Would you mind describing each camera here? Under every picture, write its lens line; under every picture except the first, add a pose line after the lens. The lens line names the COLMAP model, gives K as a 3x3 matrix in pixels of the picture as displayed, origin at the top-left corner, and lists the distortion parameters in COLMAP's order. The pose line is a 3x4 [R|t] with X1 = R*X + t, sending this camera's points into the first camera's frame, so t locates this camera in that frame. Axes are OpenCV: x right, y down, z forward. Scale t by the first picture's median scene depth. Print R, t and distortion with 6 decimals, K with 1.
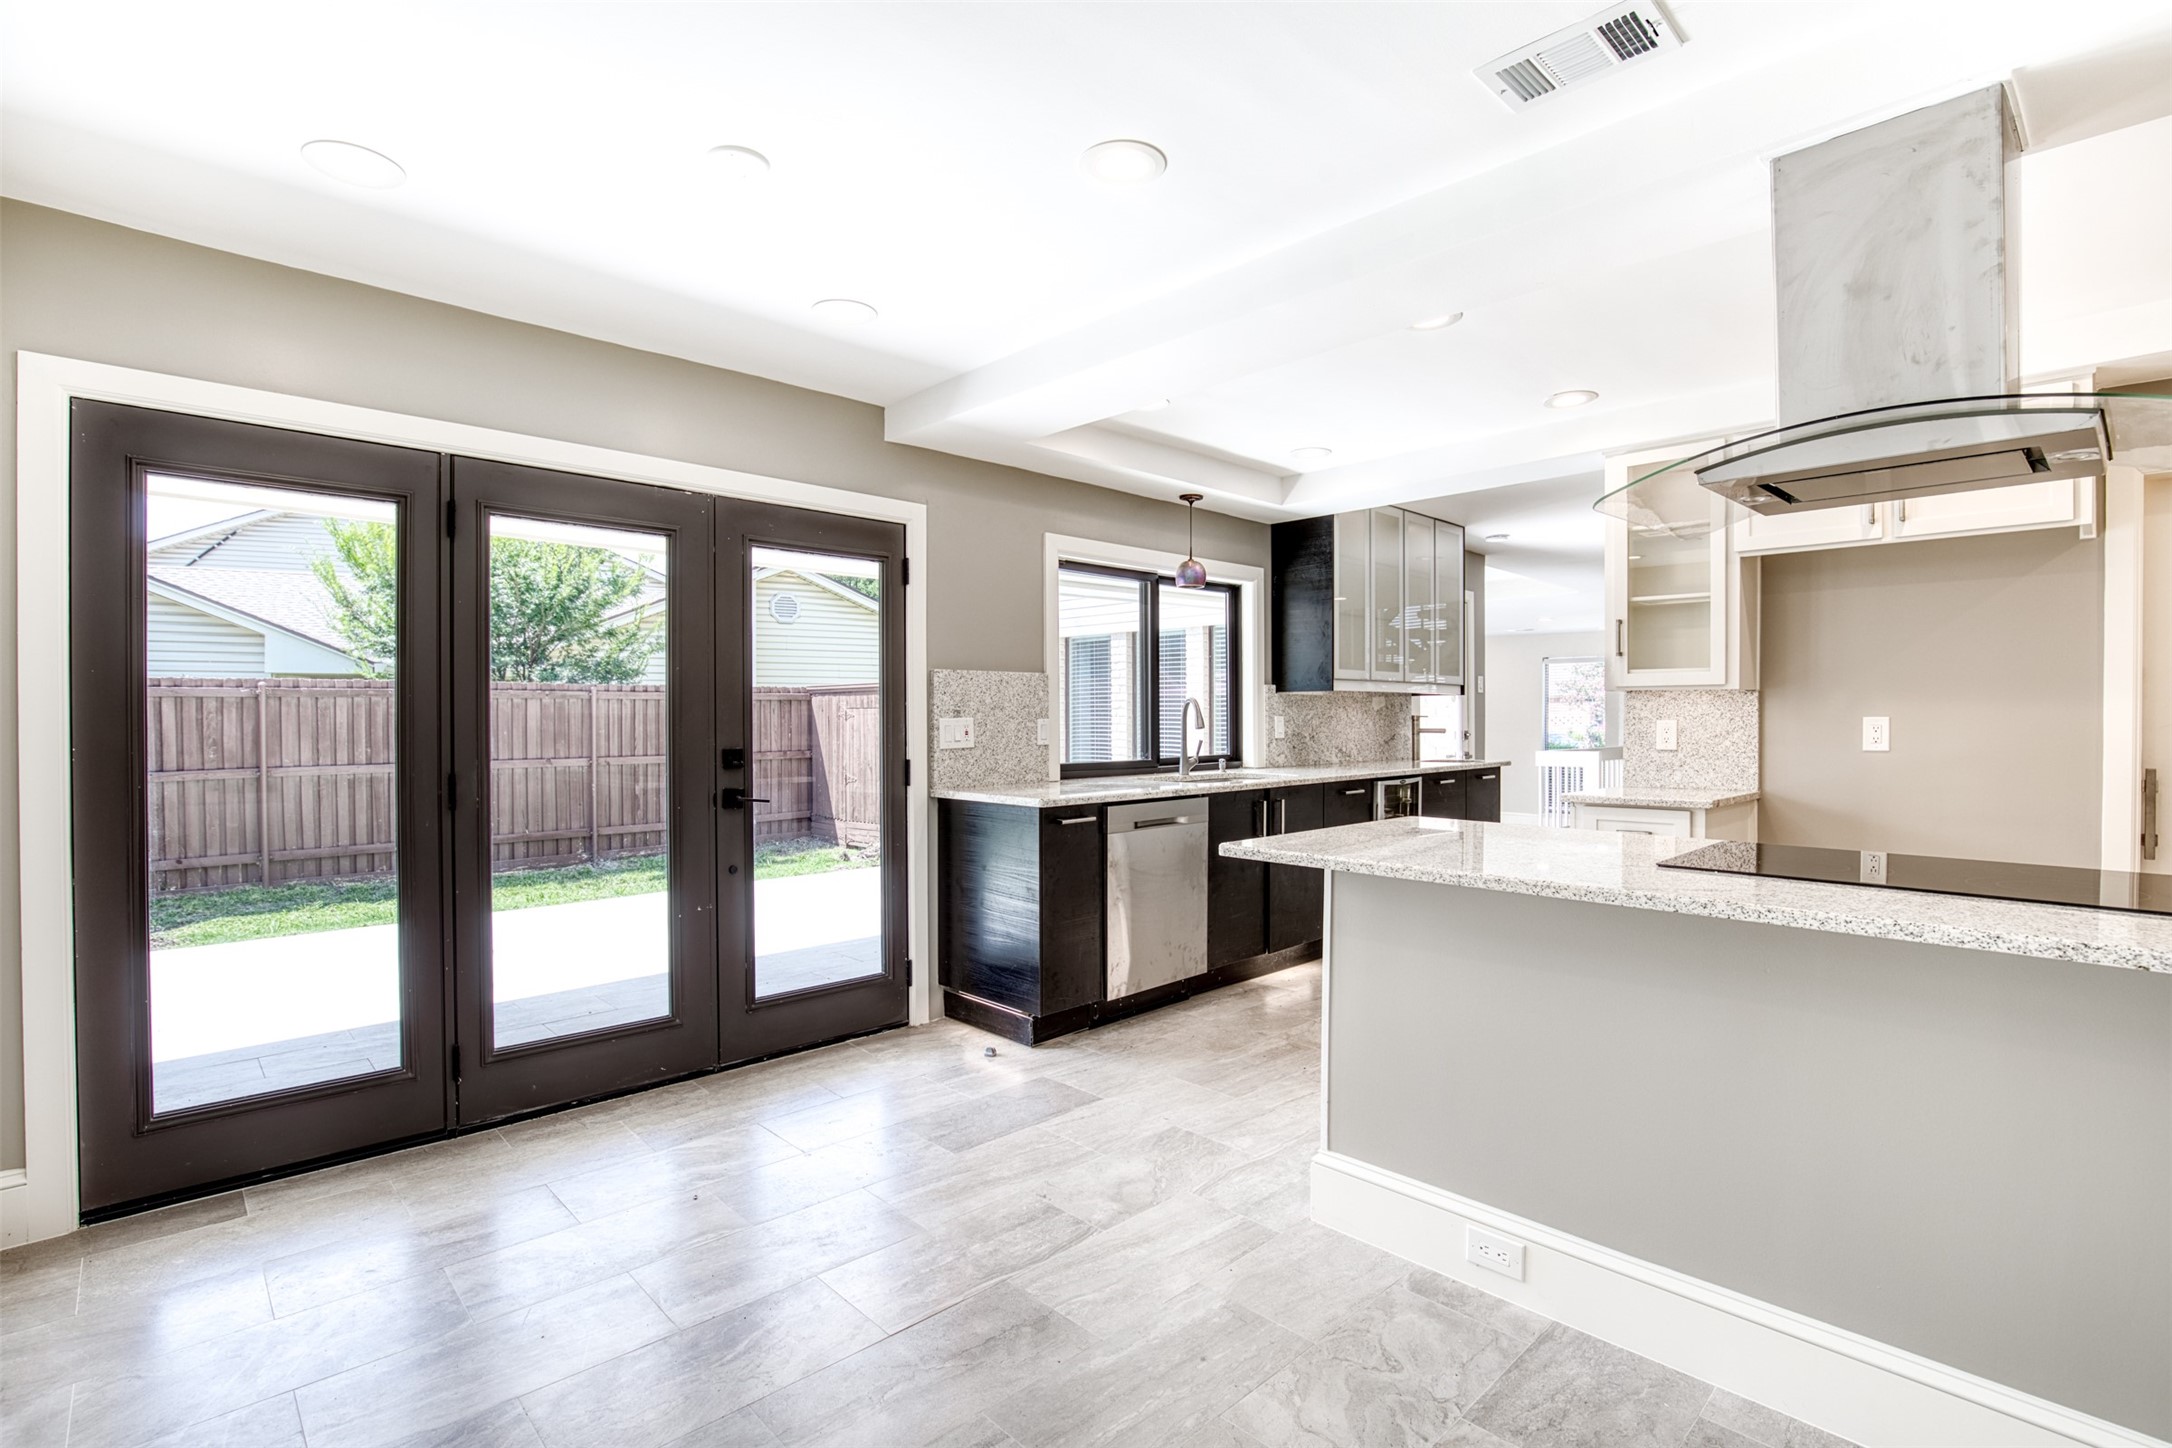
lens RADIAL K [[1007.1, 0, 1088.9], [0, 1007.1, 729.7], [0, 0, 1]] dist [-0.039644, 0.009386]
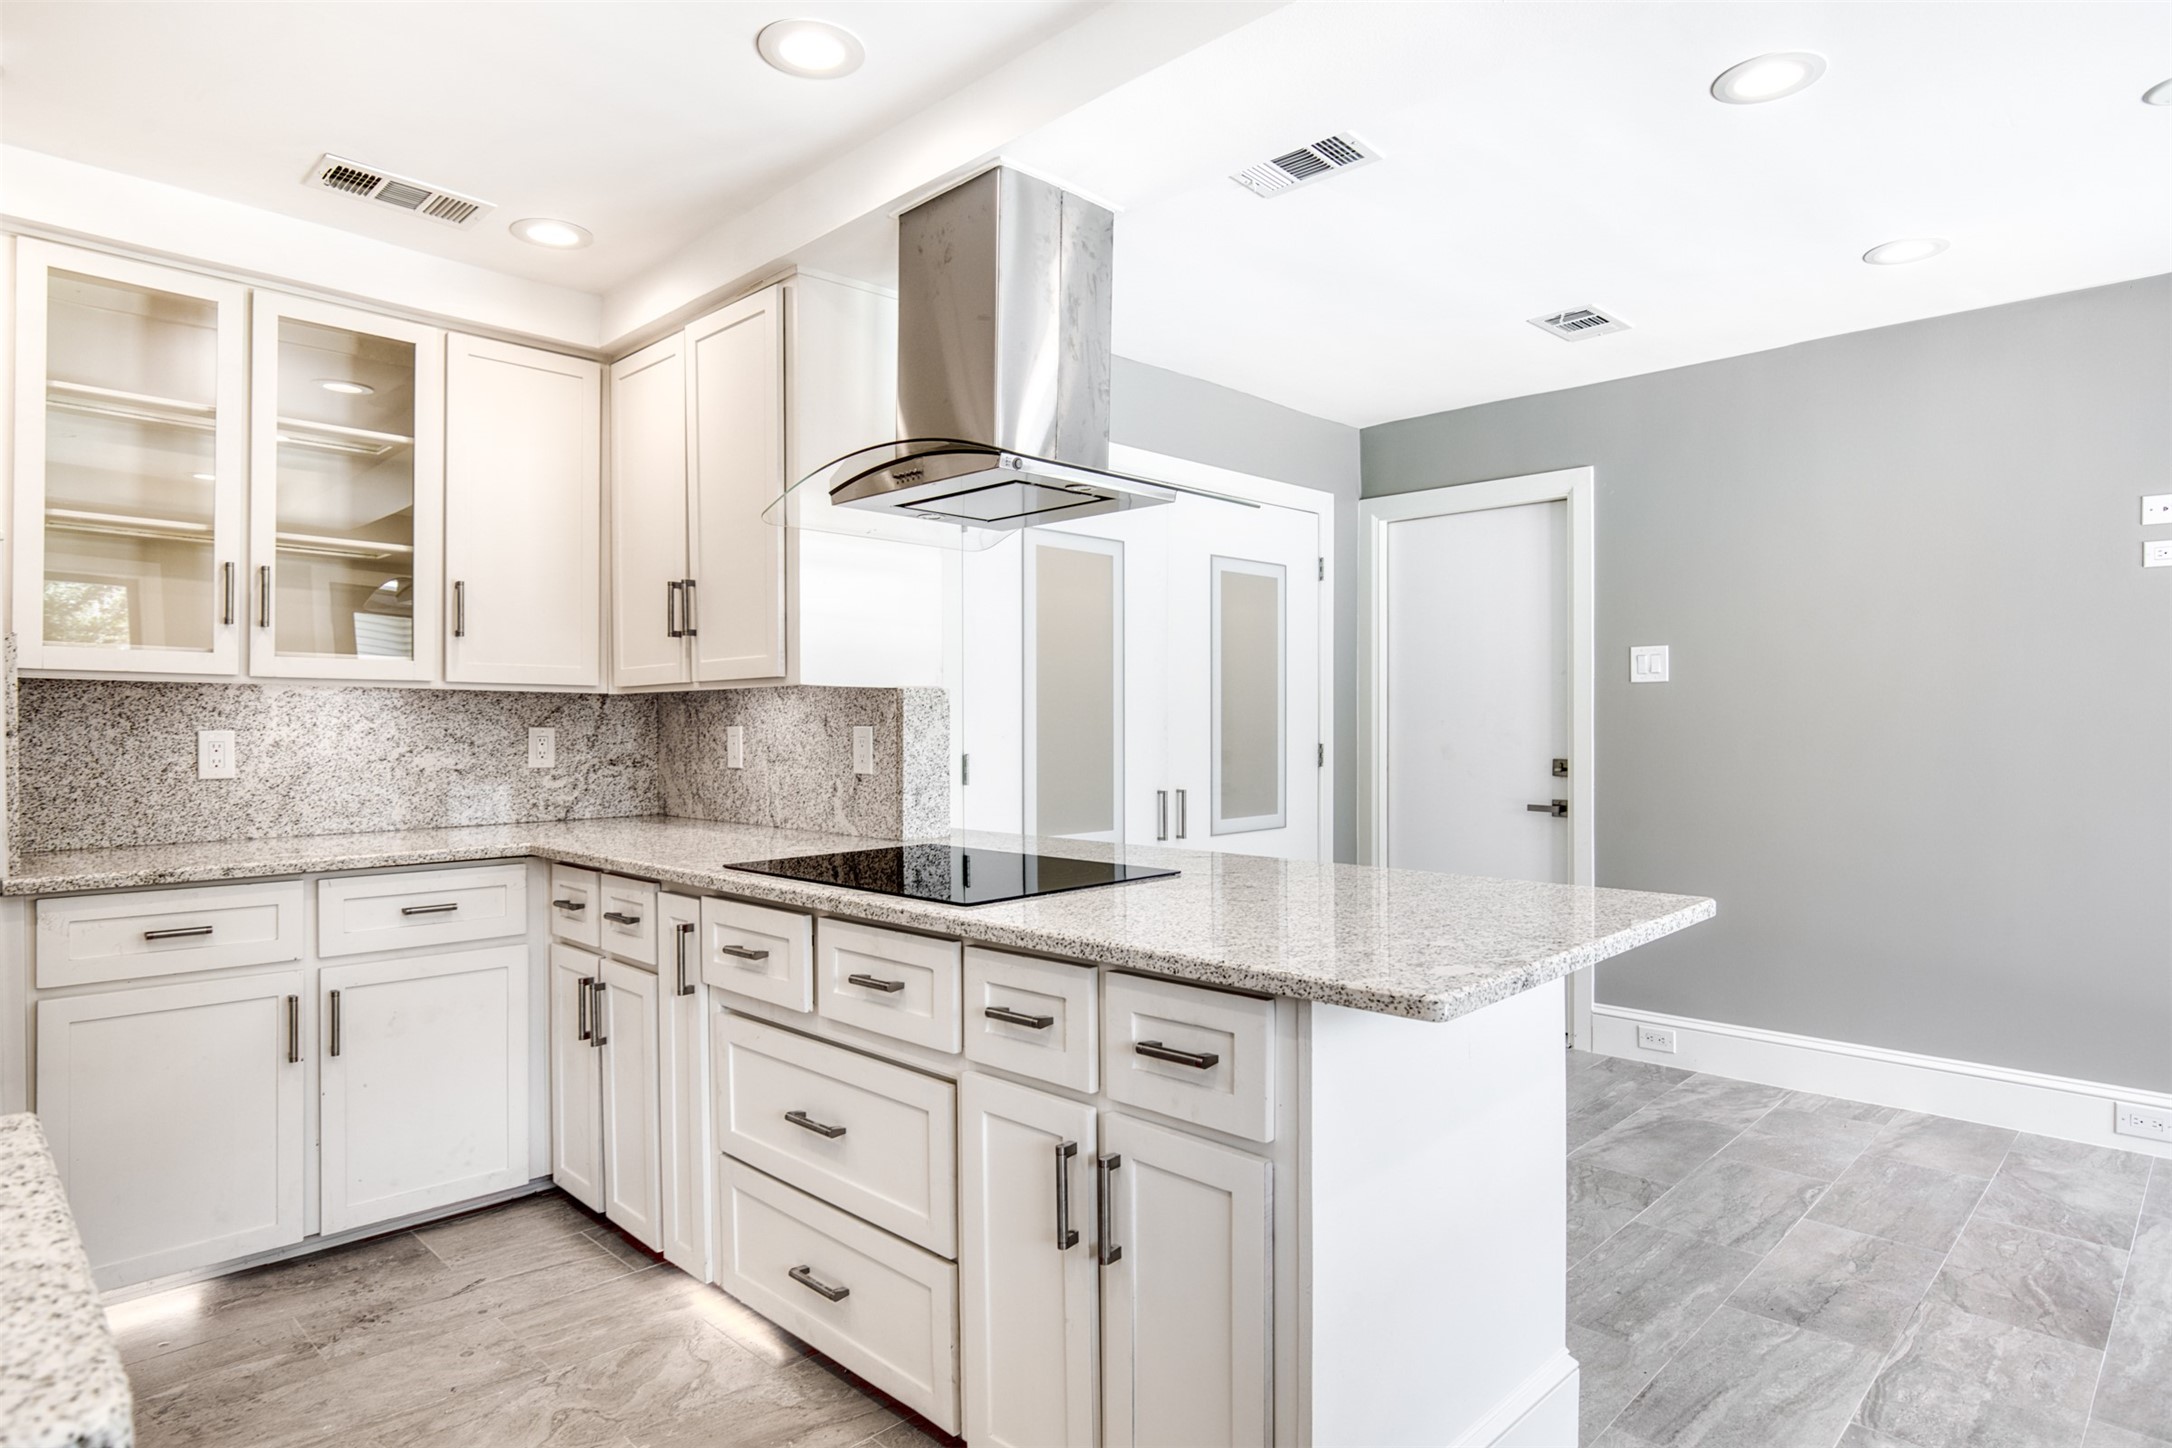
lens RADIAL K [[1213.8, 0, 1089.4], [0, 1213.8, 730.2], [0, 0, 1]] dist [-0.017229, 0.001546]
pose [[-0.999586, 0.003663, -0.028554, 0.346090], [0.002947, 0.999682, 0.025063, -0.014600], [0.028636, 0.024968, -0.999278, 1.076754]]
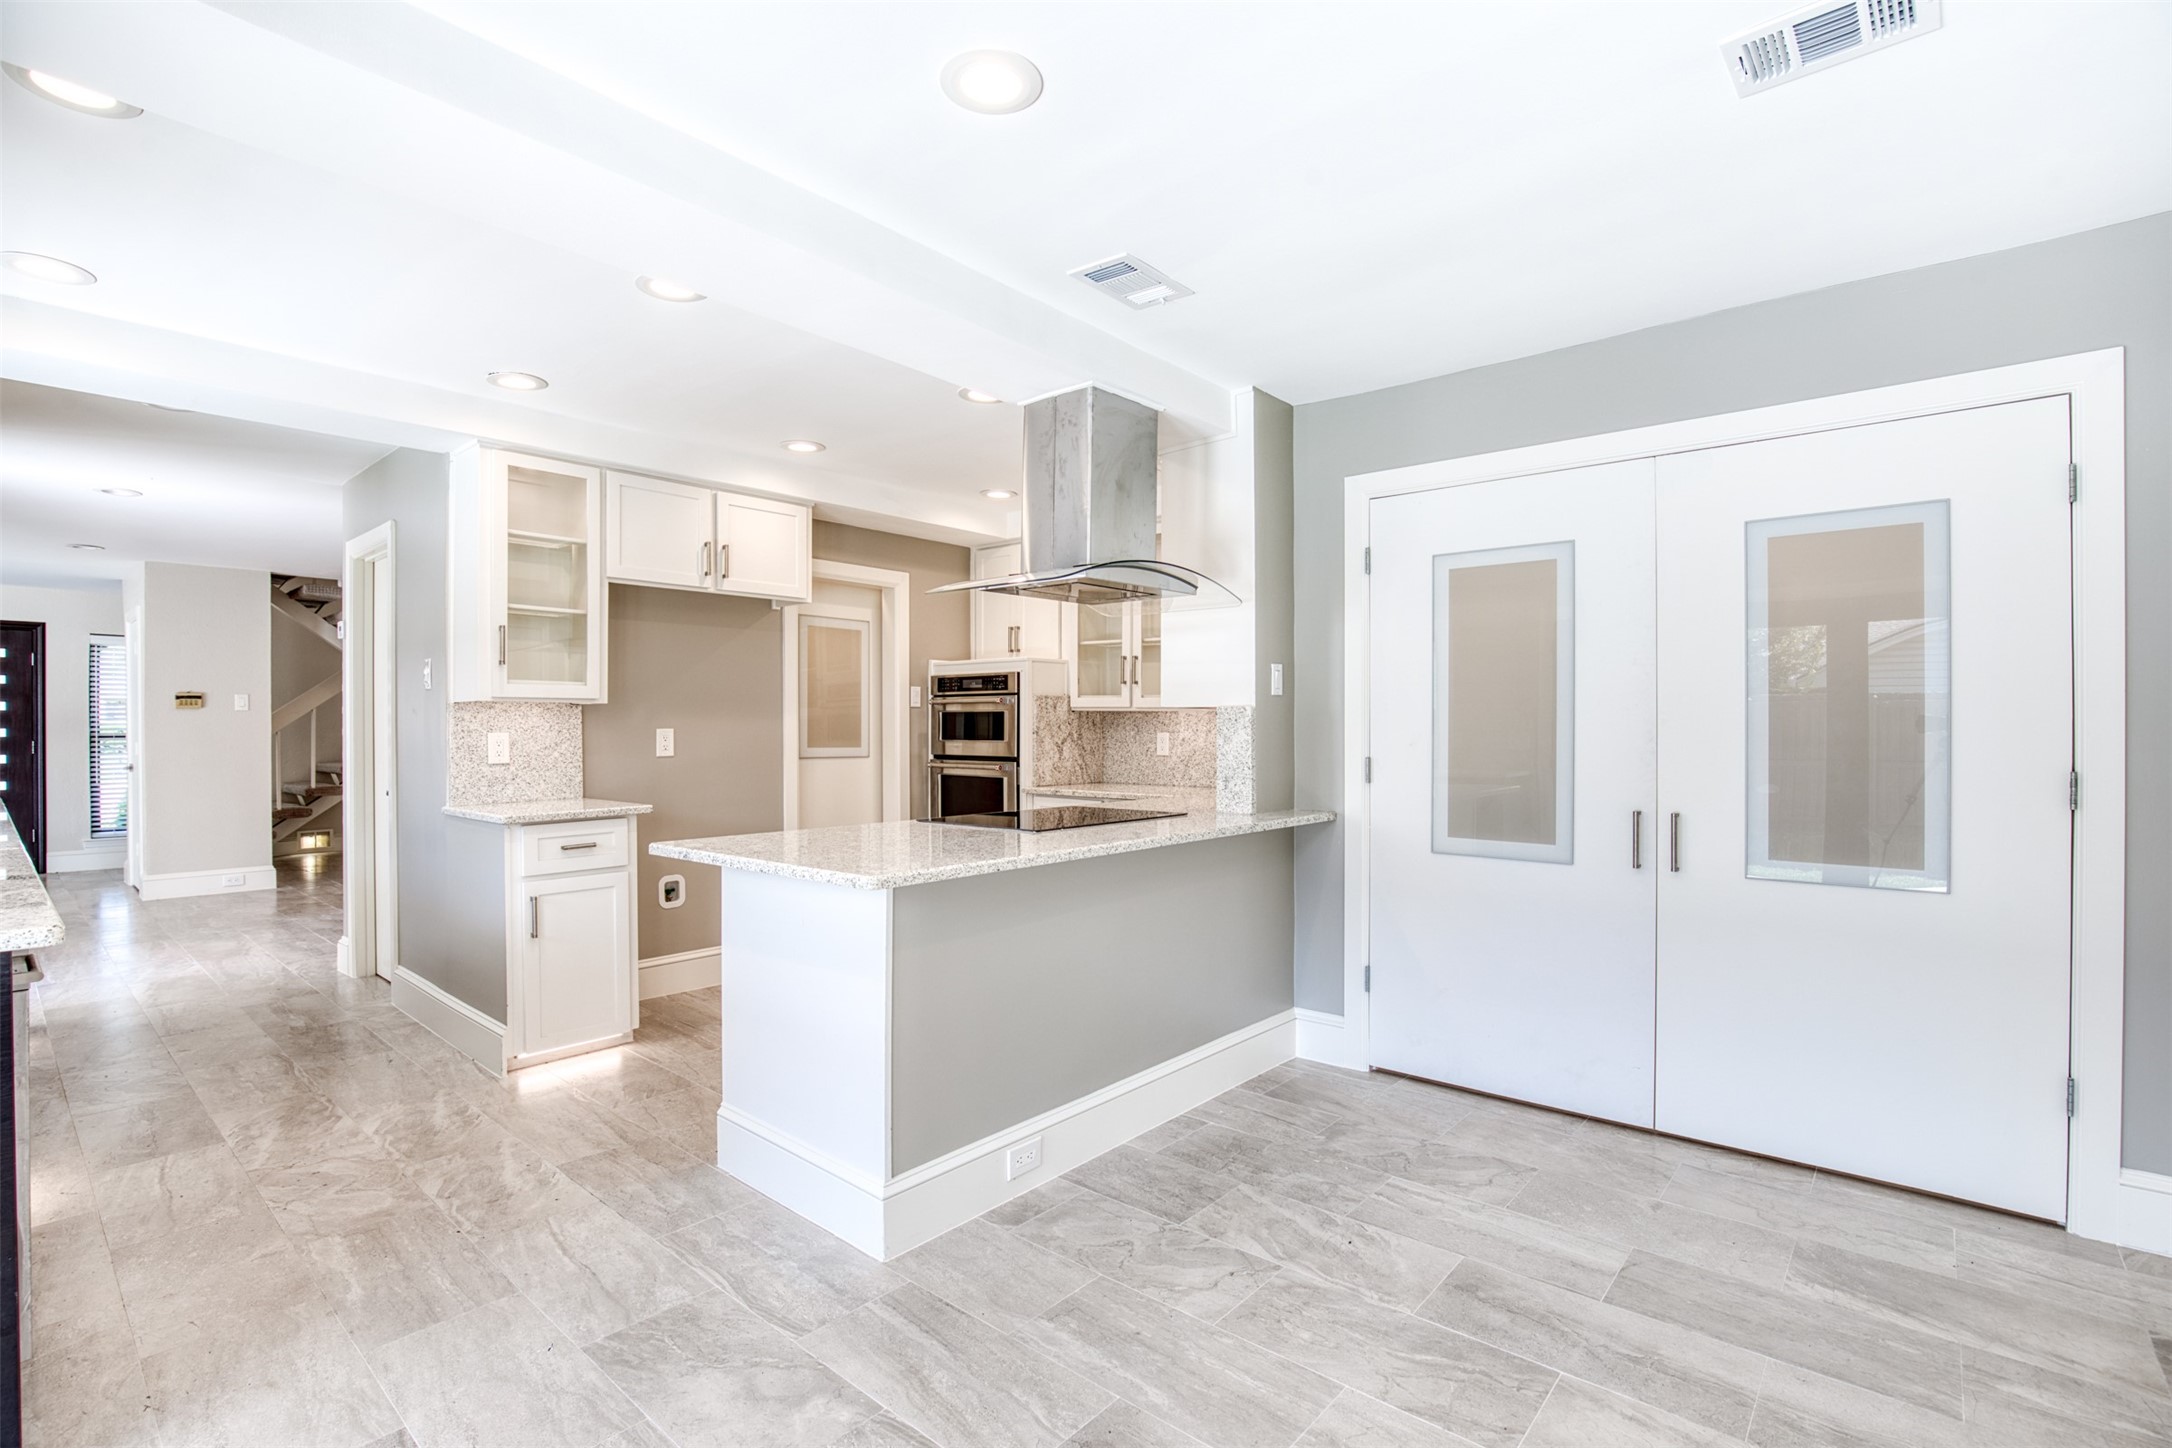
lens RADIAL K [[994.2, 0, 1087.9], [0, 994.2, 730.4], [0, 0, 1]] dist [-0.037295, 0.007702]
pose [[-0.095098, -0.002332, 0.995465, -0.428334], [0.015770, 0.999868, 0.003849, -0.006665], [-0.995343, 0.016065, -0.095049, 0.530643]]
